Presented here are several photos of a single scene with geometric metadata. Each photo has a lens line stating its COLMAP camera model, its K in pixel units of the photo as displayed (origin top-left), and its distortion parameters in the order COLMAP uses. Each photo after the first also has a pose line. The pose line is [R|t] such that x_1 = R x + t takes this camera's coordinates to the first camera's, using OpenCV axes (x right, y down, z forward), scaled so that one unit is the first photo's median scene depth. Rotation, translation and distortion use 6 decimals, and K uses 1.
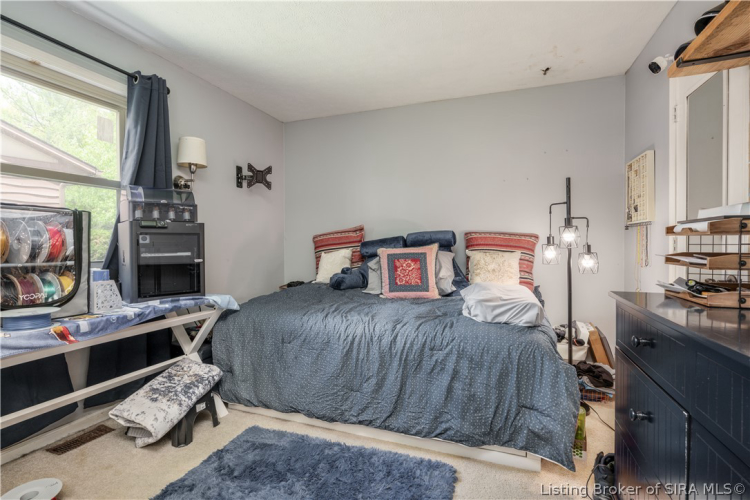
lens RADIAL K [[369.7, 0, 374.3], [0, 369.7, 247.7], [0, 0, 1]] dist [-0.001607, -0.000465]
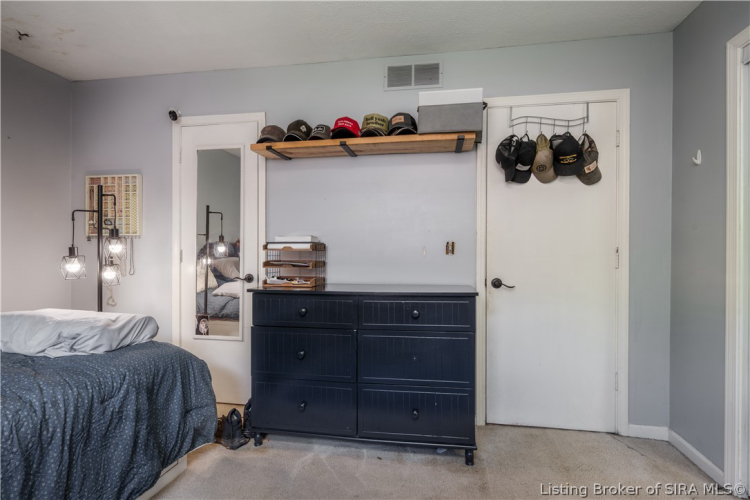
lens RADIAL K [[369.7, 0, 375.5], [0, 369.7, 252.5], [0, 0, 1]] dist [-0.001607, -0.000465]
pose [[-0.193278, 0.003926, 0.981136, -0.660361], [0.008073, 0.999965, -0.002411, -0.012087], [-0.981111, 0.007454, -0.193303, 0.611914]]
